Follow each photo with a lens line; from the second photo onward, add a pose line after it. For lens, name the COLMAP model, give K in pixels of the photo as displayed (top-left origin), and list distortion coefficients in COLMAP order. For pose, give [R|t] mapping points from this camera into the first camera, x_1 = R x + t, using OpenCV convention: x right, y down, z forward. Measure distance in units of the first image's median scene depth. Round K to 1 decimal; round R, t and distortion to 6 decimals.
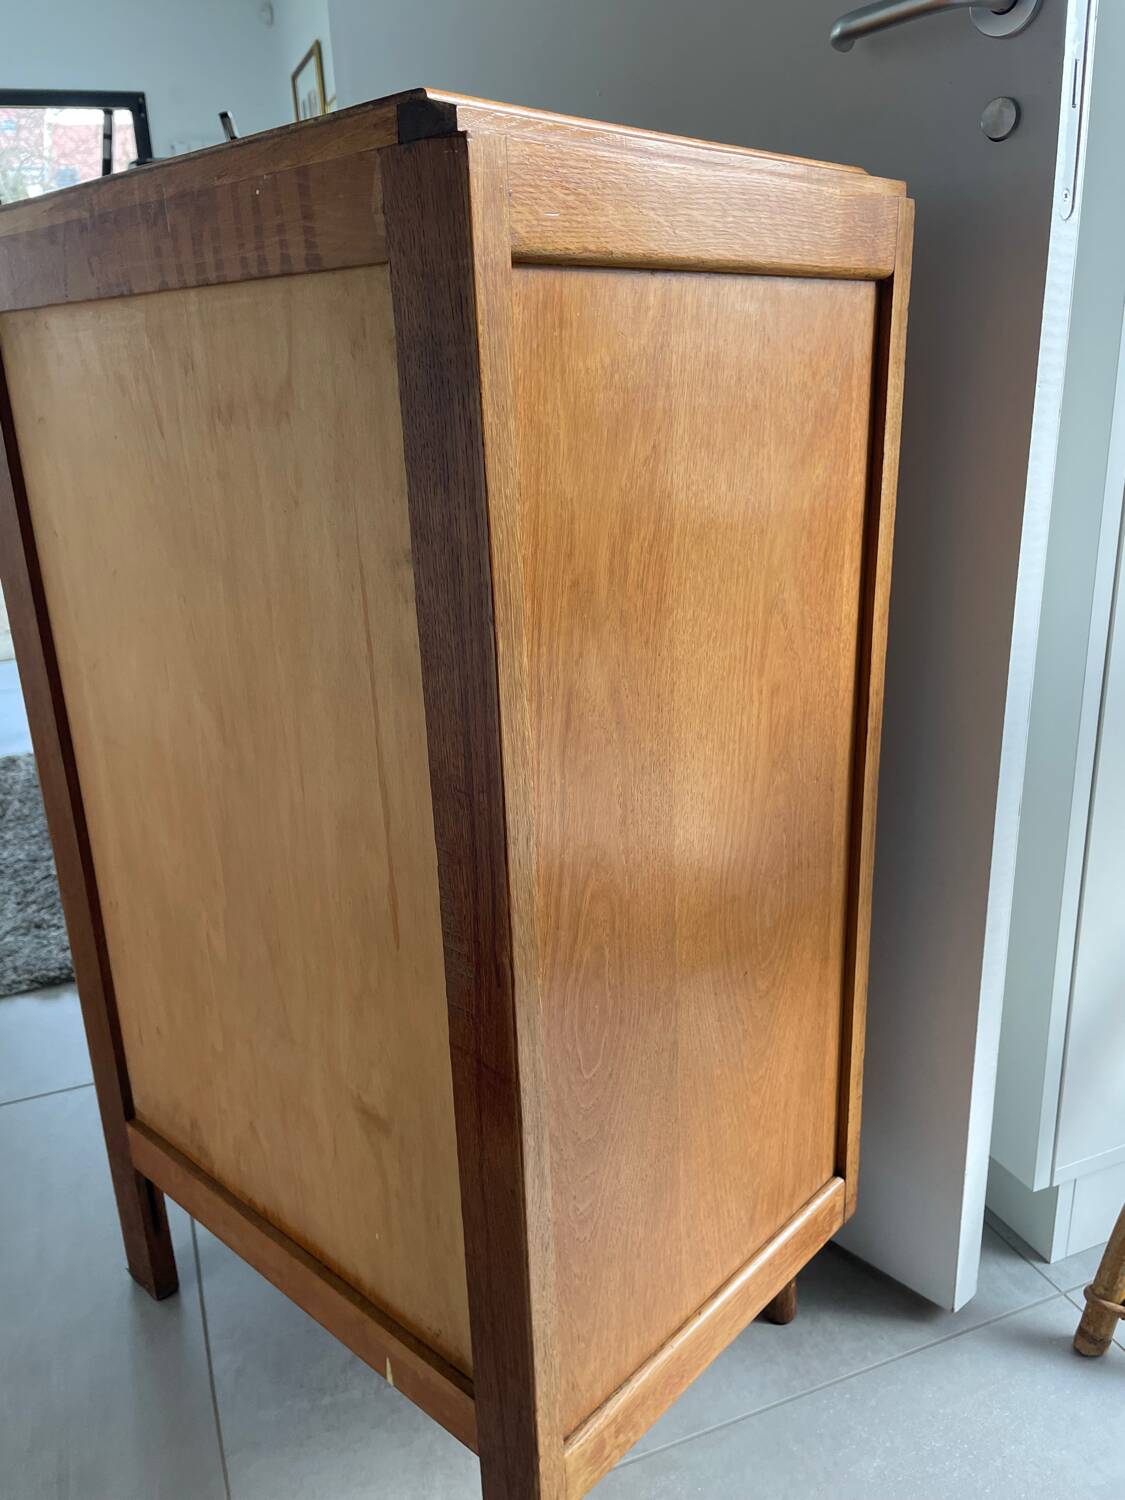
lens RADIAL K [[1141.6, 0, 563.8], [0, 1141.6, 745.3], [0, 0, 1]] dist [0.090319, -0.113981]
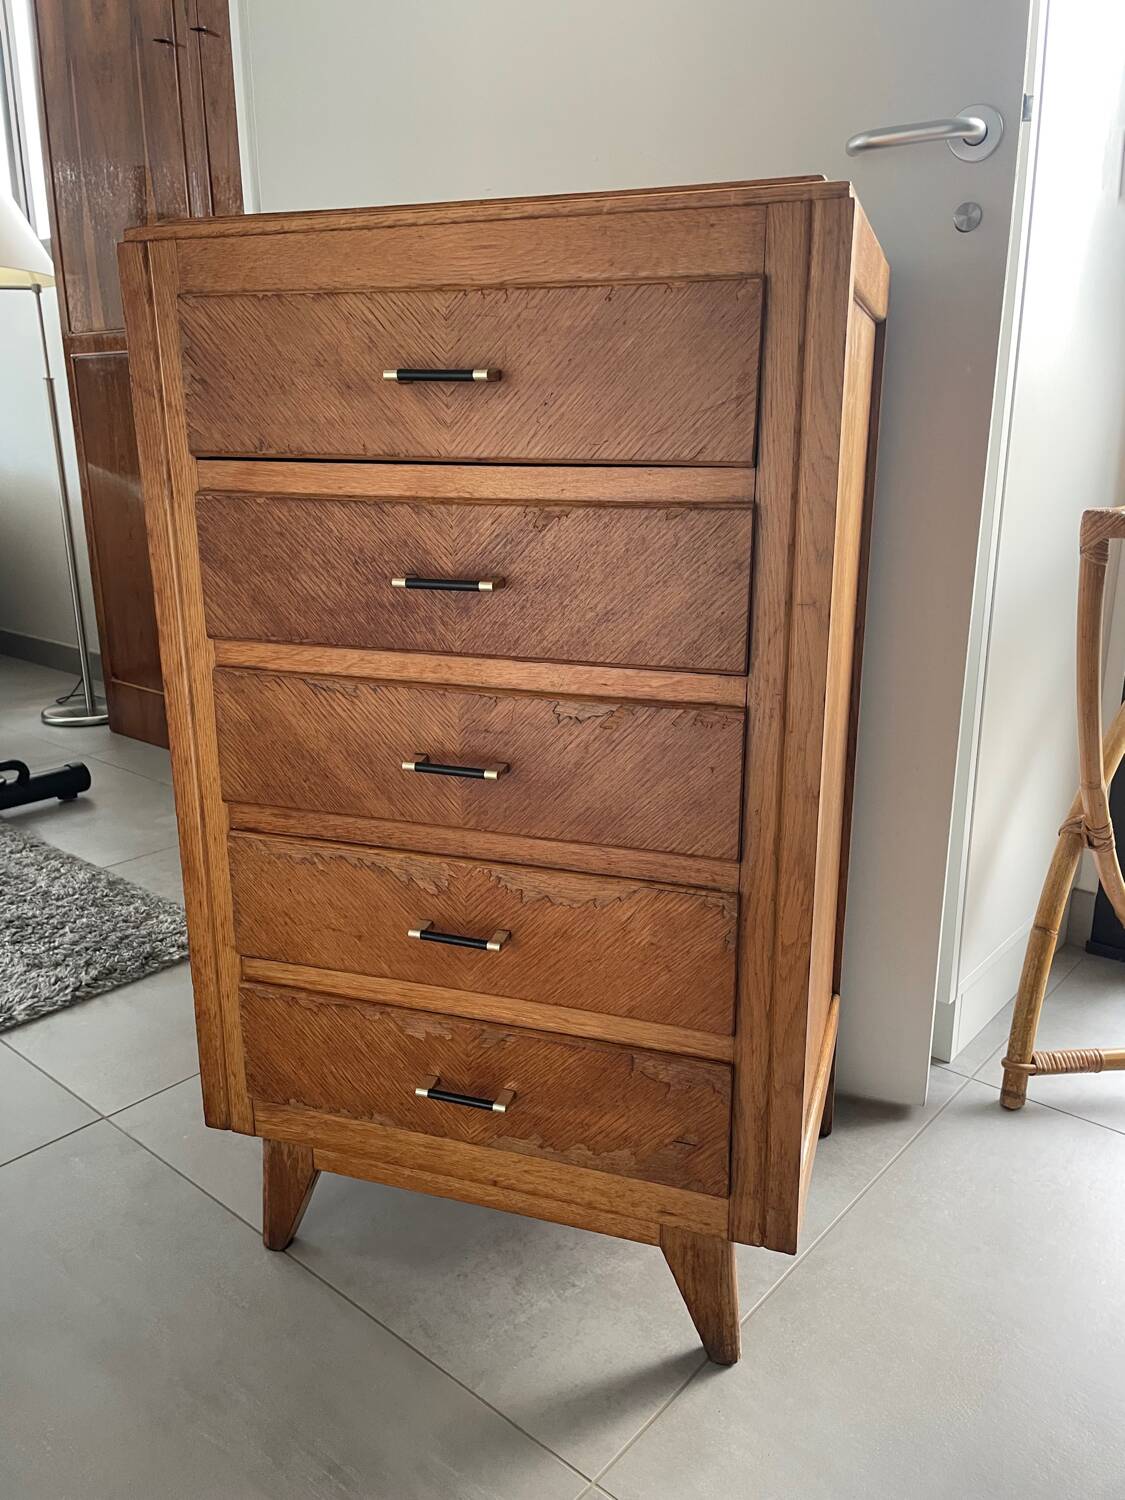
lens RADIAL K [[1130.9, 0, 561.9], [0, 1130.9, 737.4], [0, 0, 1]] dist [0.098936, -0.128952]
pose [[0.885882, -0.091490, 0.454800, -0.567295], [0.116575, 0.992805, -0.027352, 0.062683], [-0.449026, 0.077249, 0.890173, 0.000116]]
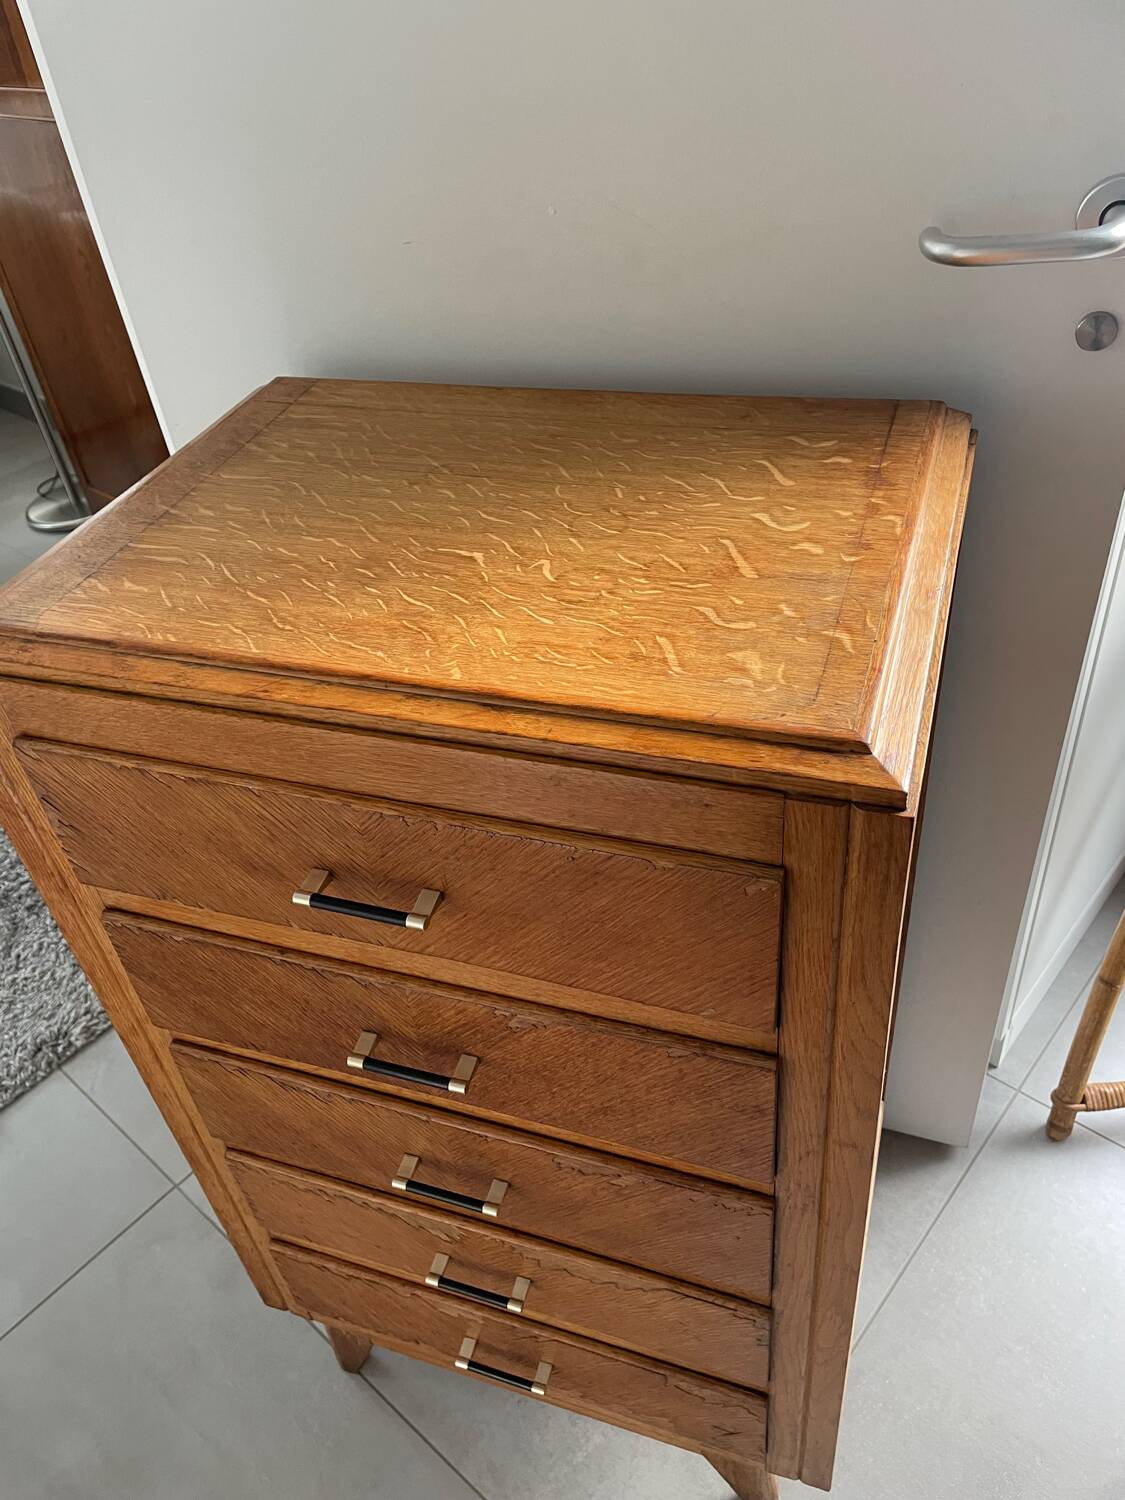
lens RADIAL K [[1132.4, 0, 551.8], [0, 1132.4, 753.6], [0, 0, 1]] dist [0.106627, -0.126573]
pose [[0.889916, -0.329982, 0.314900, -0.340536], [0.205422, 0.906350, 0.369231, -0.483972], [-0.407249, -0.263897, 0.874361, 0.166713]]
